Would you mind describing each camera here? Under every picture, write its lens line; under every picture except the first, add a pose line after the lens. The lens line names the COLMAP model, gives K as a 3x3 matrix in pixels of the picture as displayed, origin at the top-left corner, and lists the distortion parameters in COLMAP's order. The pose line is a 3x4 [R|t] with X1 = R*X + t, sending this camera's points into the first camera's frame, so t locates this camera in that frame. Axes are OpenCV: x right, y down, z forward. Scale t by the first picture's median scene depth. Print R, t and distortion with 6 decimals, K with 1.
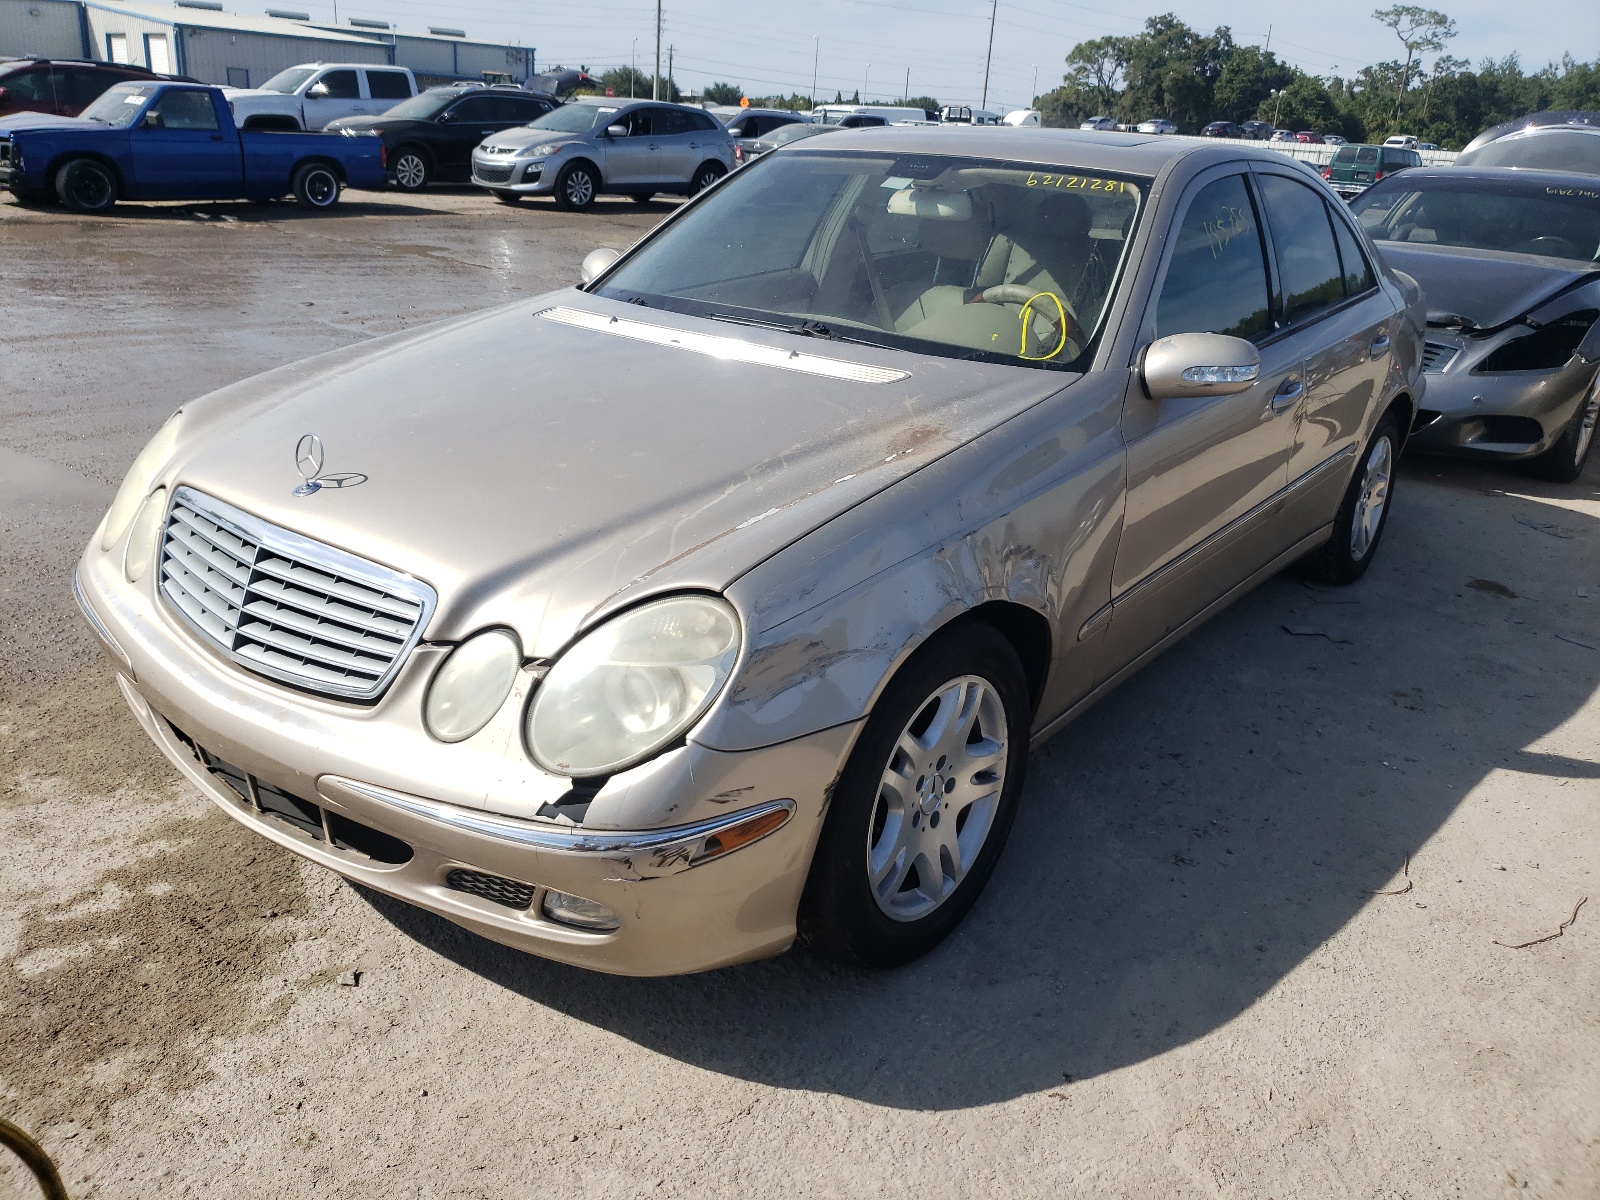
lens RADIAL K [[1206.8, 0, 800.6], [0, 1206.8, 594.0], [0, 0, 1]] dist [0.035705, 0.000314]
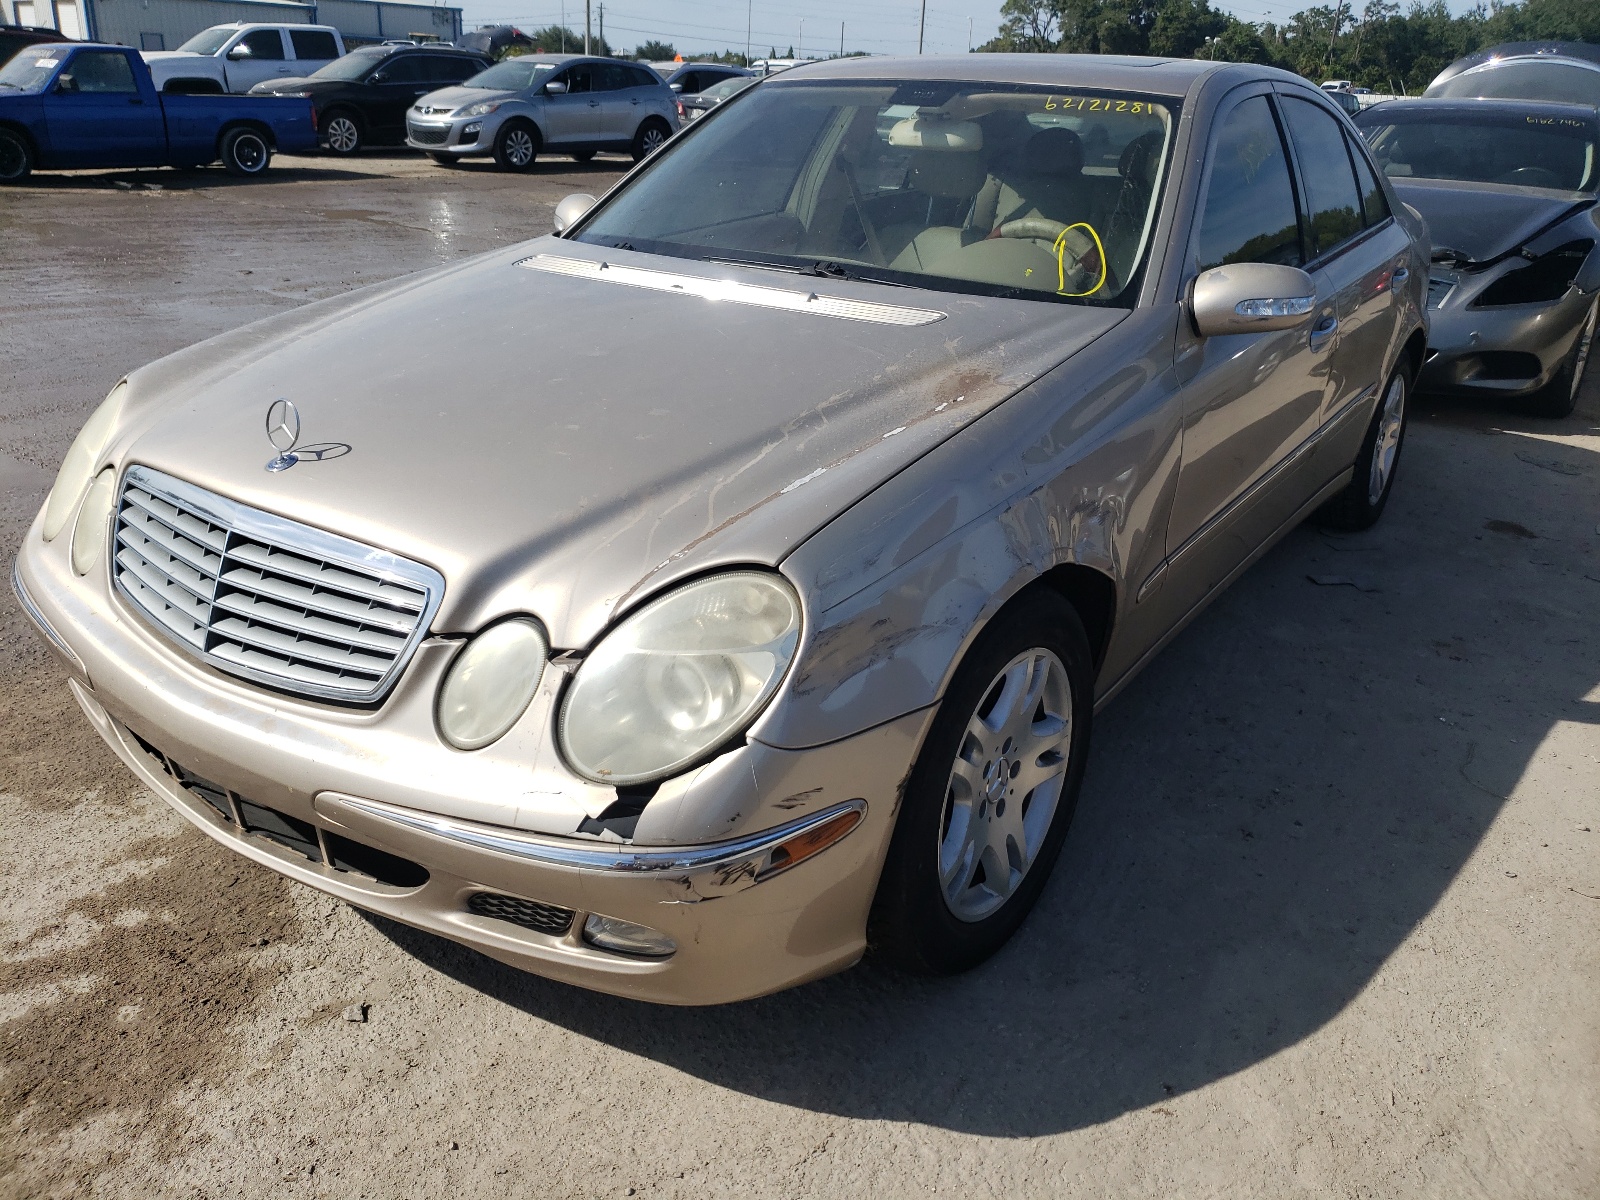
lens RADIAL K [[1206.8, 0, 796.1], [0, 1206.8, 597.5], [0, 0, 1]] dist [0.035705, 0.000314]
pose [[0.998821, -0.035611, 0.032989, -0.064805], [0.034500, 0.998839, 0.033633, -0.006175], [-0.034149, -0.032455, 0.998890, 0.104533]]
